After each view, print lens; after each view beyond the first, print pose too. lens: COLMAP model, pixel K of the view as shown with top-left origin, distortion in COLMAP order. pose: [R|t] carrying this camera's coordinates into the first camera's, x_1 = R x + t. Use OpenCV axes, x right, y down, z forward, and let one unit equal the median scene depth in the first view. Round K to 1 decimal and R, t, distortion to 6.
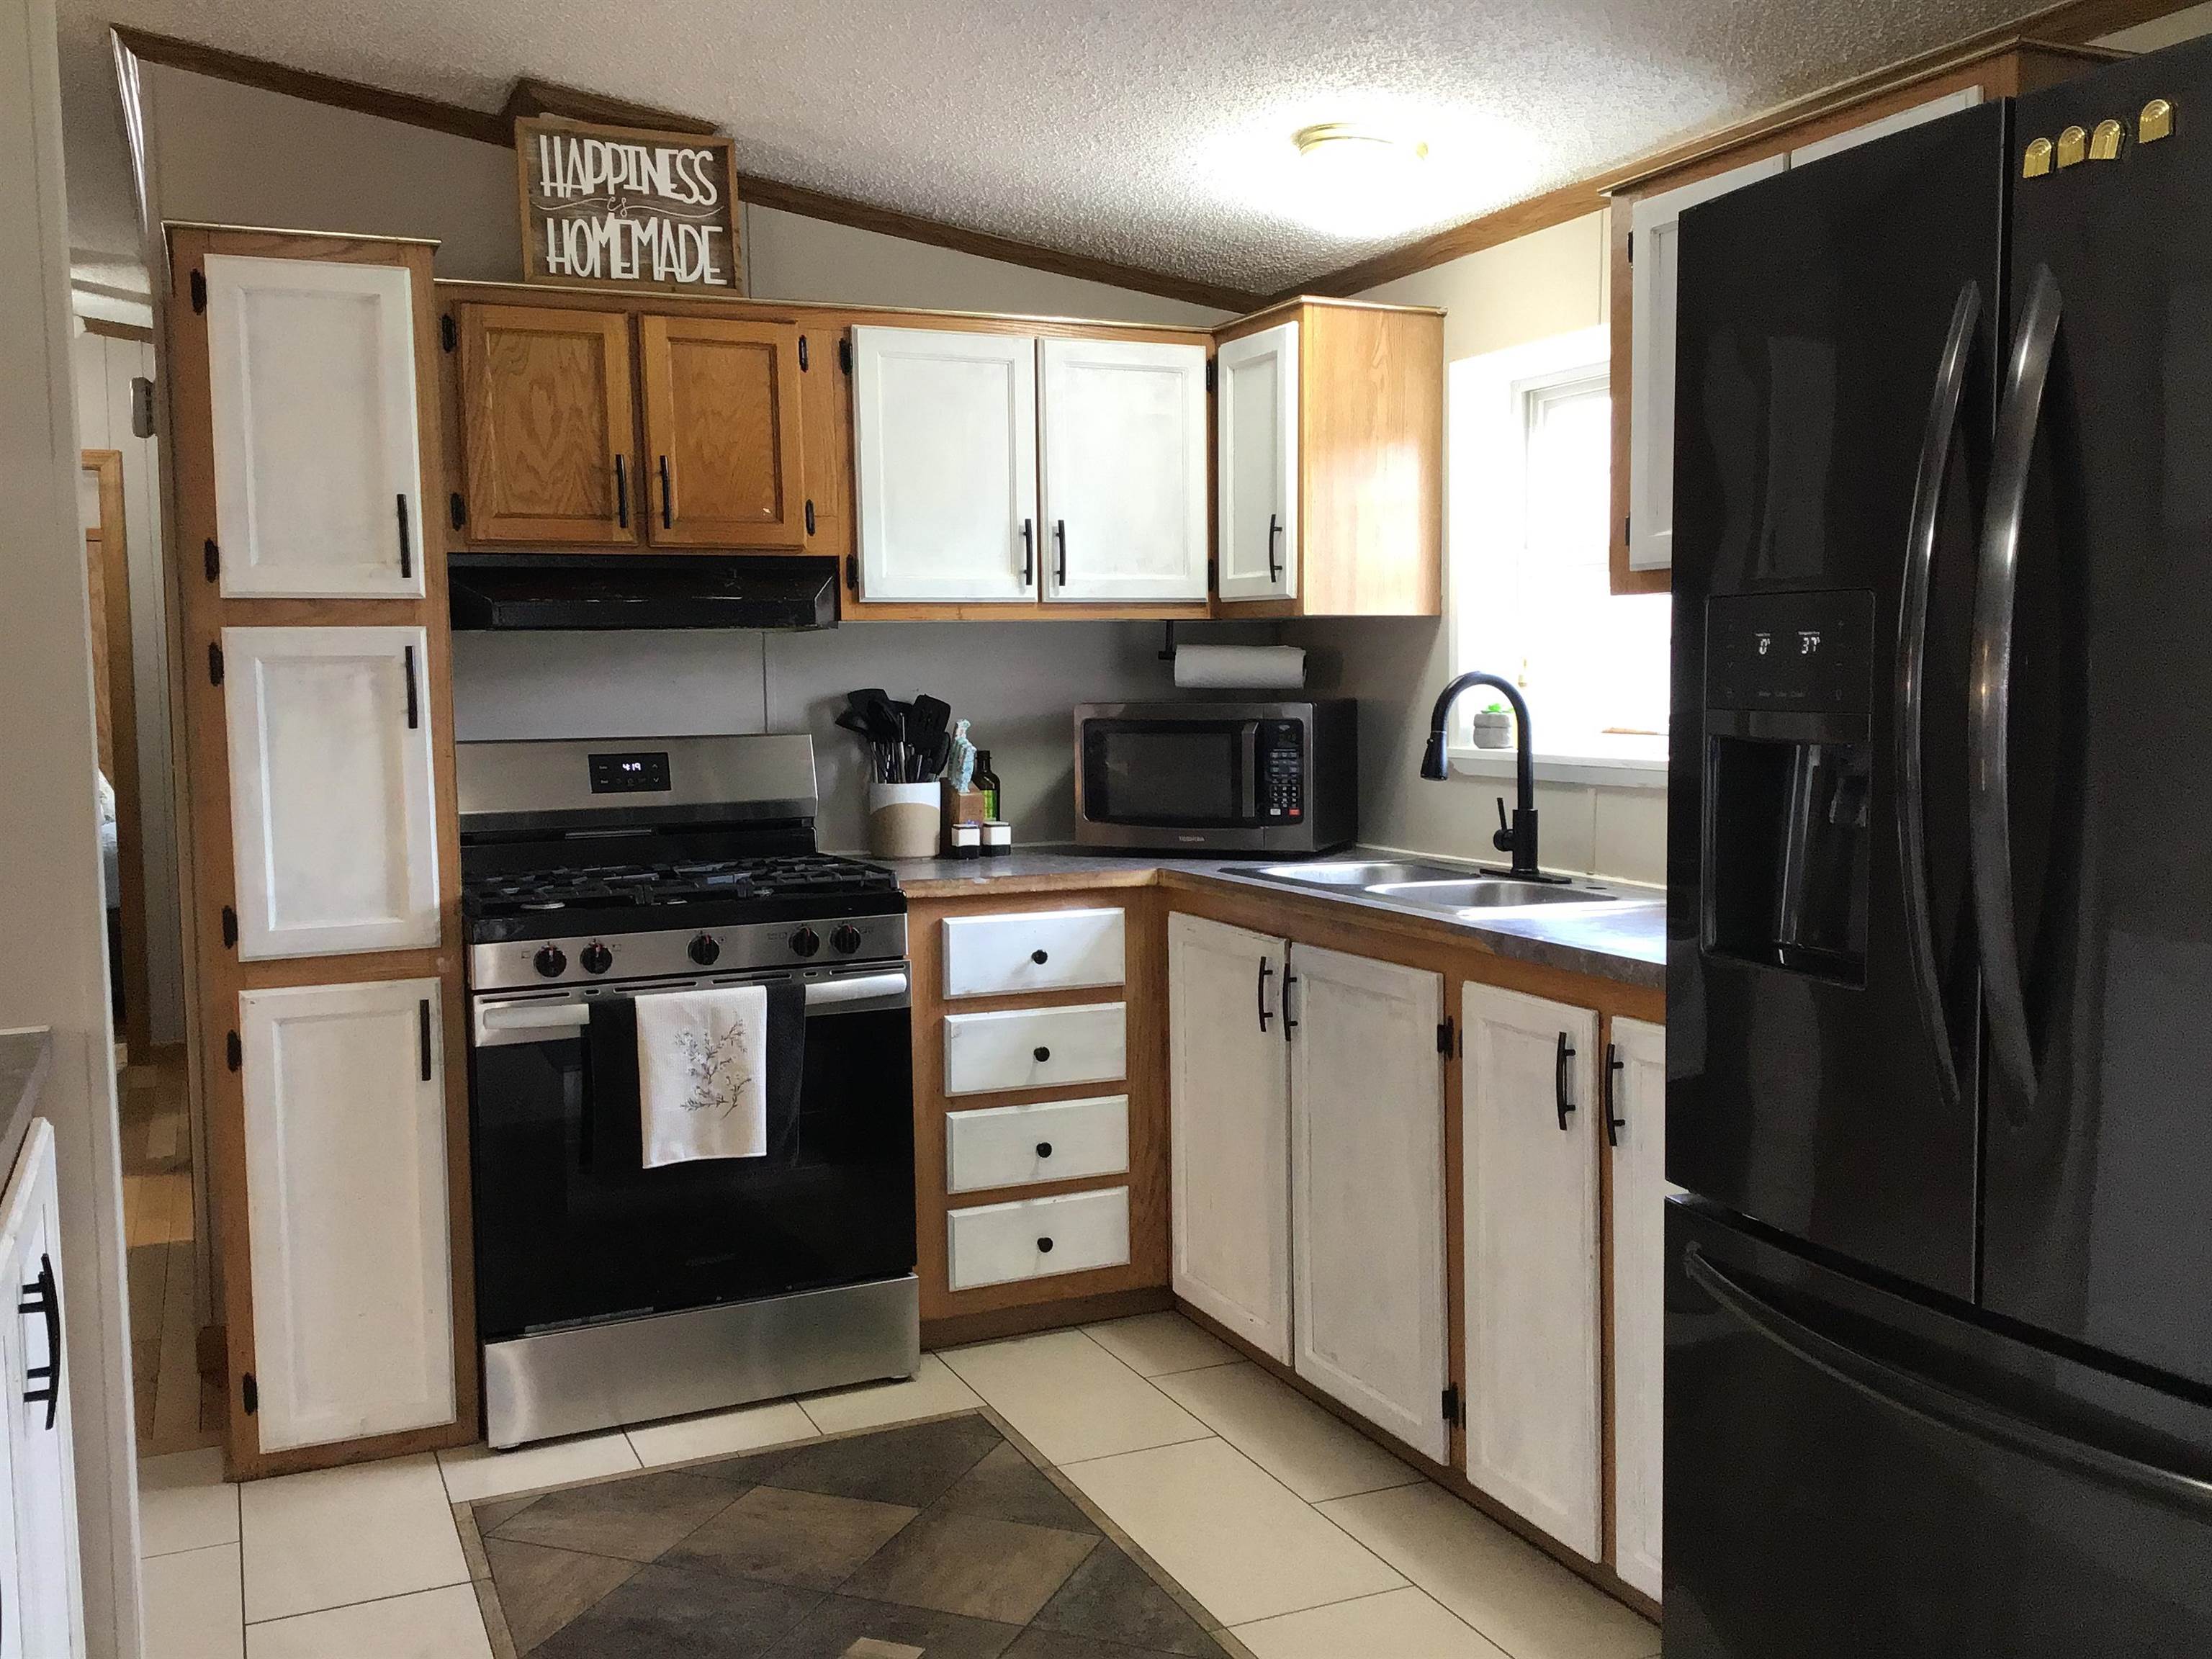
lens RADIAL K [[1996.6, 0, 1106.0], [0, 1996.6, 829.5], [0, 0, 1]] dist [-0.009591, 0.001909]
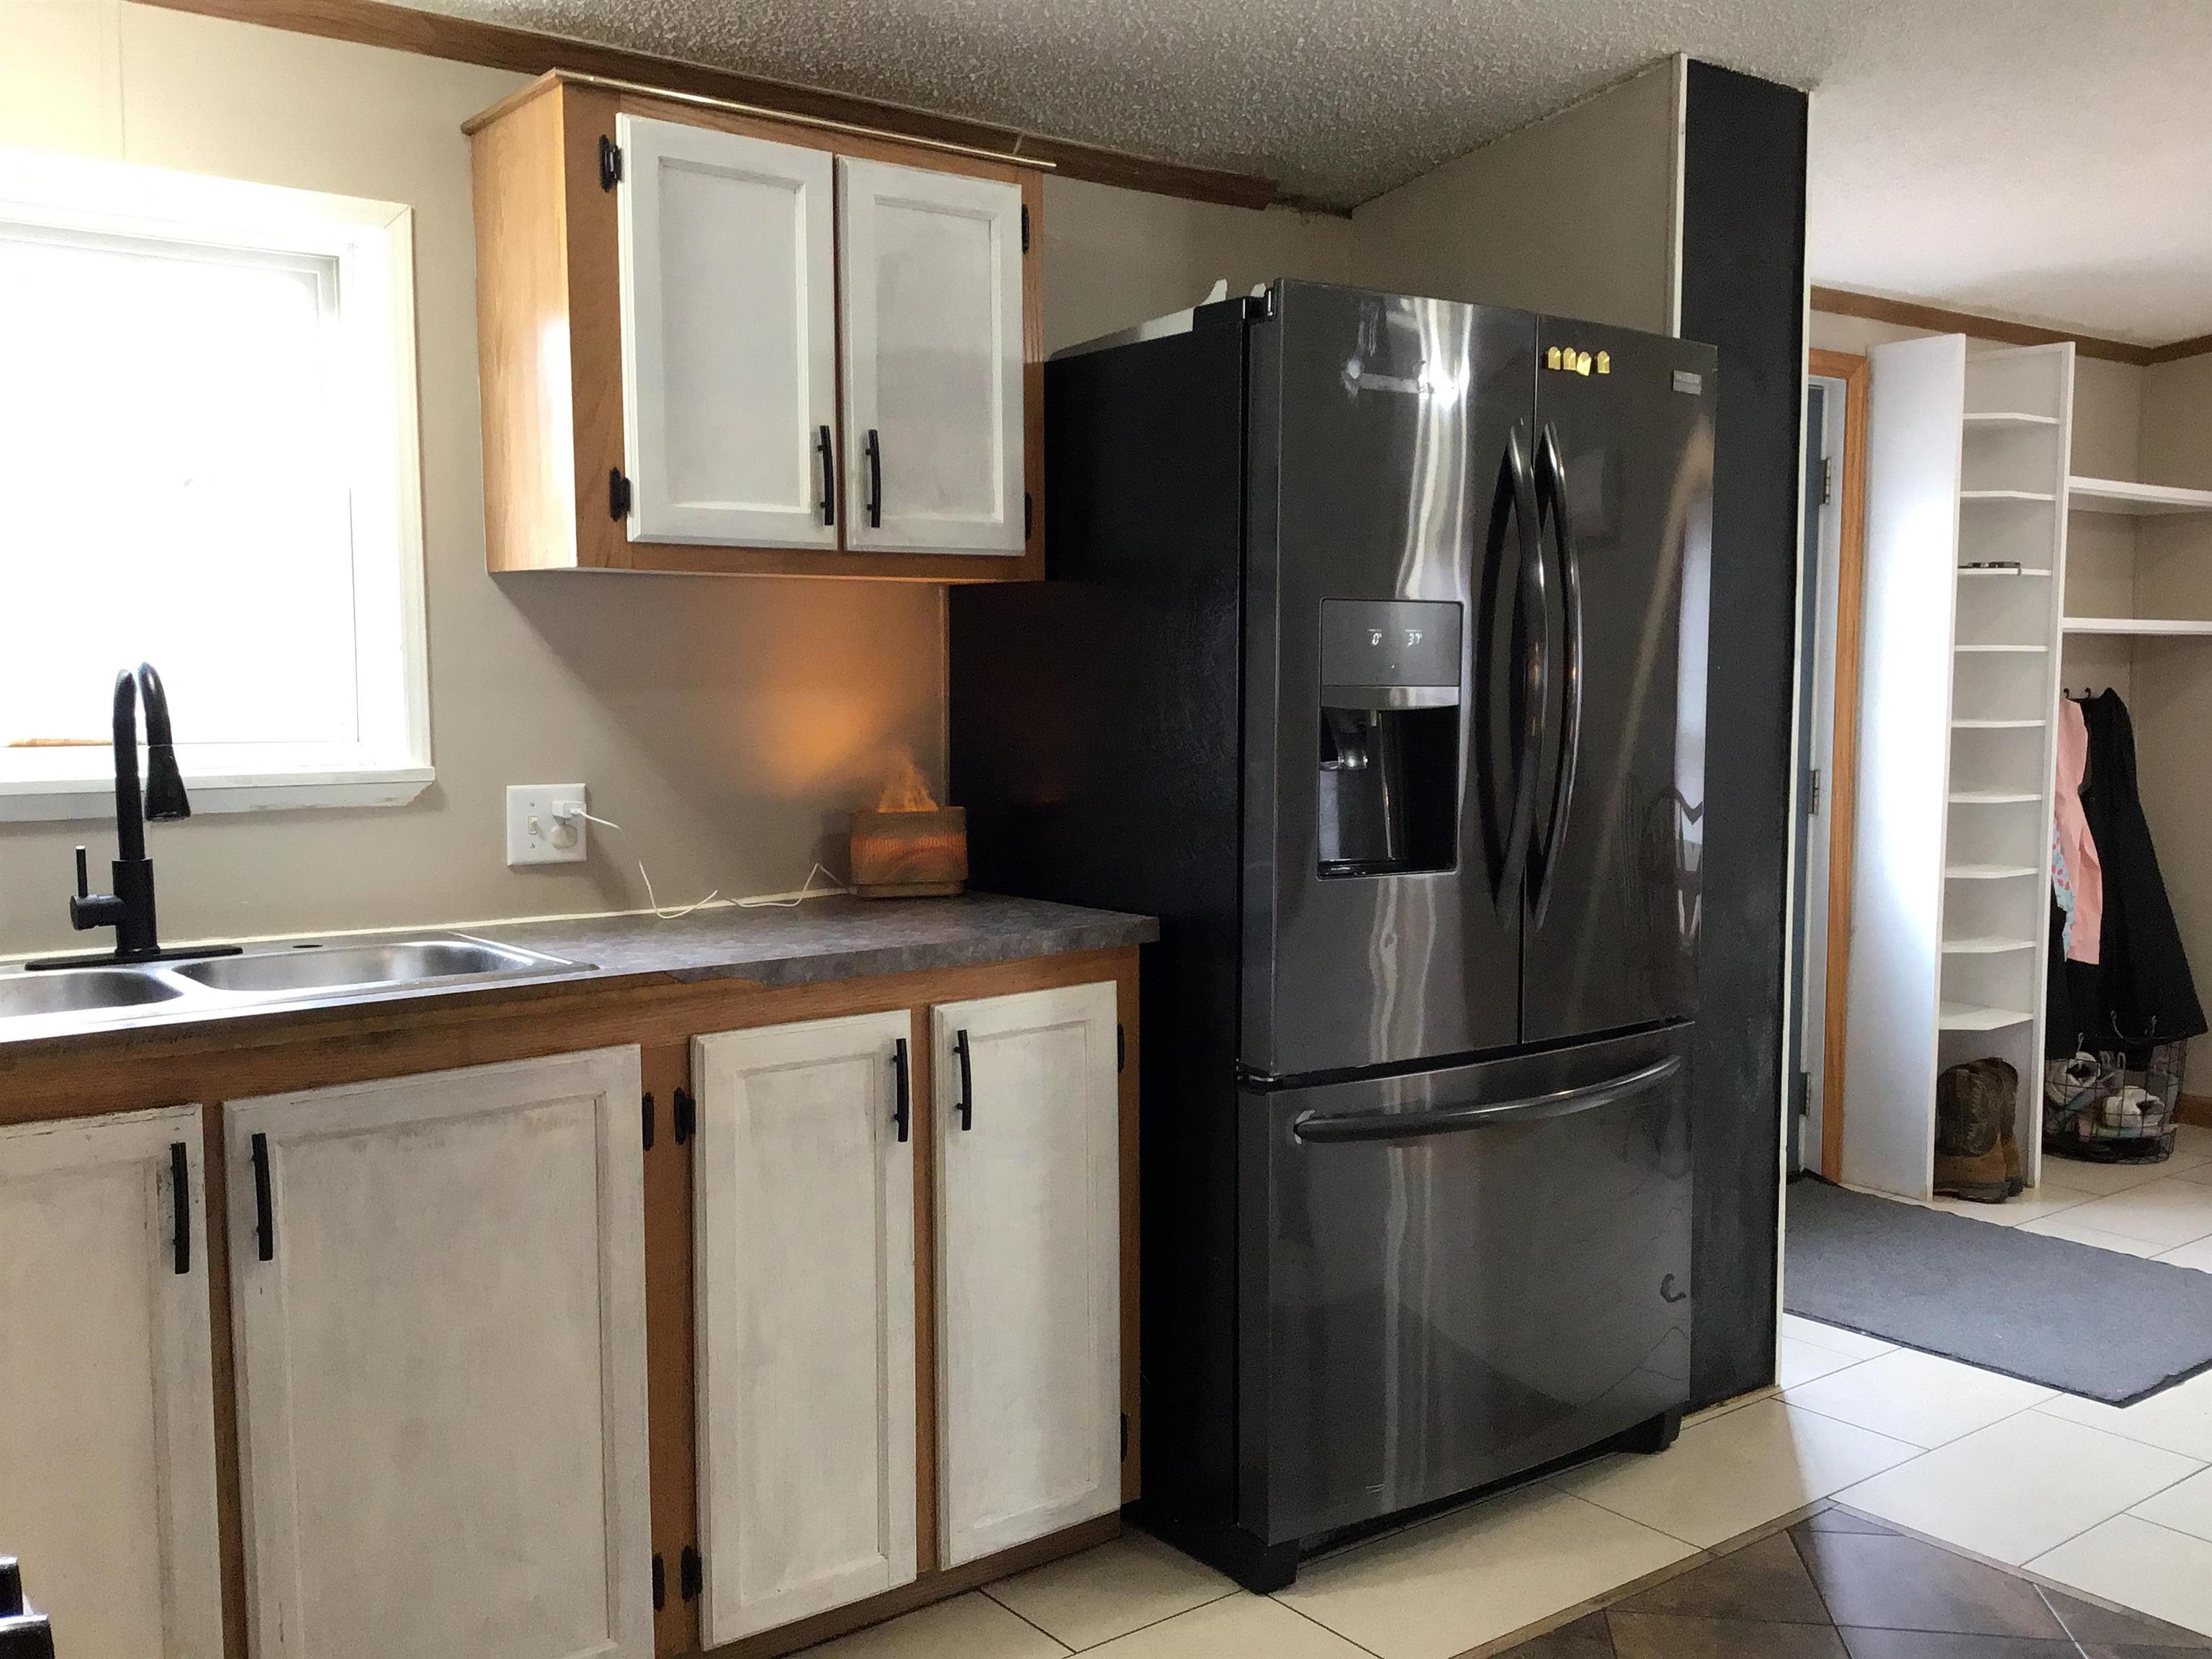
lens RADIAL K [[2031.2, 0, 1105.4], [0, 2031.2, 773.3], [0, 0, 1]] dist [0.004625, -0.003089]
pose [[-0.229814, -0.054495, 0.971708, -0.676649], [0.076817, 0.994301, 0.073930, -0.082069], [-0.970198, 0.091634, -0.224318, 1.046122]]
